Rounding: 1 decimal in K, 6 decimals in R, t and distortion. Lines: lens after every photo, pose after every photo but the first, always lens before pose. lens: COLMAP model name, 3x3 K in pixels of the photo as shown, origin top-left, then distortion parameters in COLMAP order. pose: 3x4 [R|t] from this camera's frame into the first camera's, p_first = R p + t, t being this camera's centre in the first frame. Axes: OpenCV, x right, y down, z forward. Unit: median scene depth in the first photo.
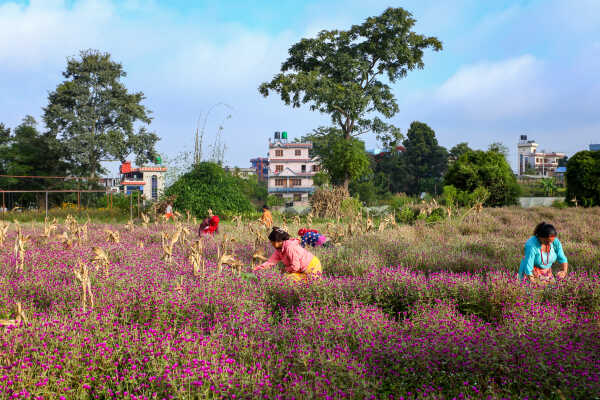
lens RADIAL K [[686.2, 0, 300.2], [0, 686.2, 199.4], [0, 0, 1]] dist [-0.038811, 0.000000]
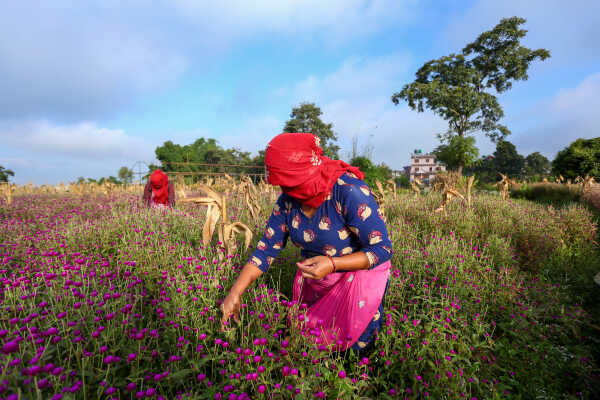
lens RADIAL K [[296.7, 0, 308.0], [0, 296.7, 187.3], [0, 0, 1]] dist [-0.010565, 0.003185]
pose [[0.923681, 0.009593, -0.383043, 0.012828], [-0.009861, 0.999951, 0.001264, 0.014433], [0.383036, 0.002610, 0.923730, 0.331264]]
